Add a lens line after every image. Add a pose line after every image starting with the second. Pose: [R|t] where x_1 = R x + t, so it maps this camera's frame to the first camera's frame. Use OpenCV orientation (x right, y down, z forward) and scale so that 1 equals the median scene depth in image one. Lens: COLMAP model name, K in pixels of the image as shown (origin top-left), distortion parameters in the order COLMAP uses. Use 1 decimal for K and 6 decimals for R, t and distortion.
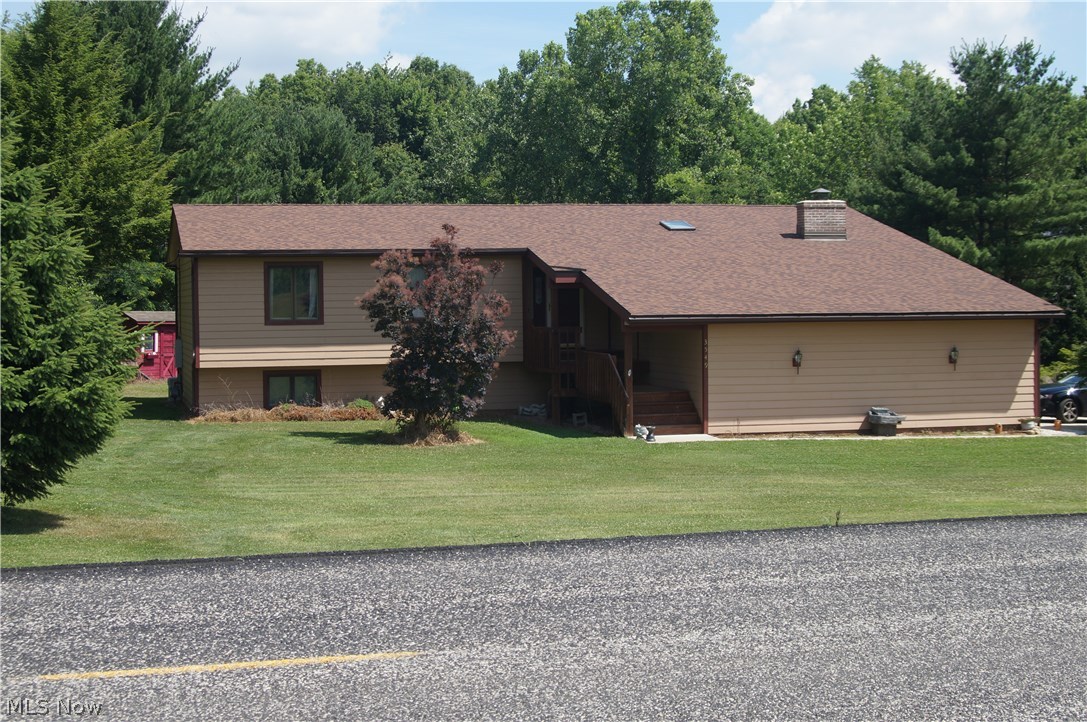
lens RADIAL K [[1641.1, 0, 543.5], [0, 1641.1, 361.0], [0, 0, 1]] dist [-0.050818, -0.066554]
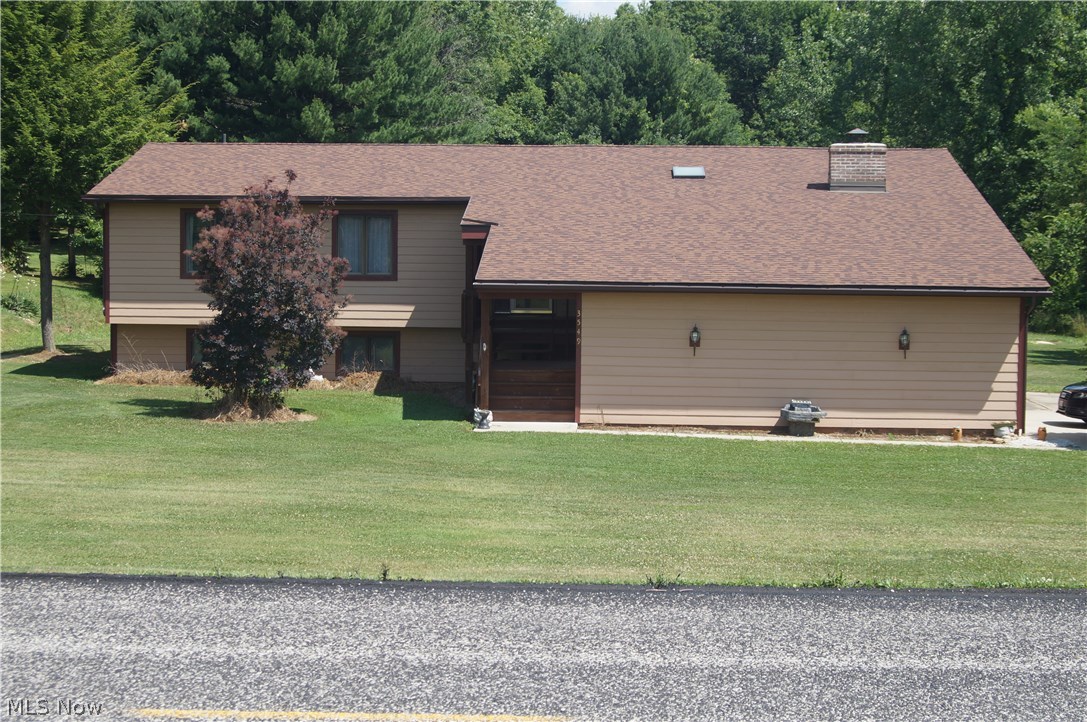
lens RADIAL K [[1870.6, 0, 543.5], [0, 1870.6, 361.0], [0, 0, 1]] dist [-0.050808, -0.182159]
pose [[0.962594, 0.038469, -0.268204, 0.325839], [-0.031823, 0.999070, 0.029085, -0.013982], [0.269073, -0.019462, 0.962923, 0.070643]]
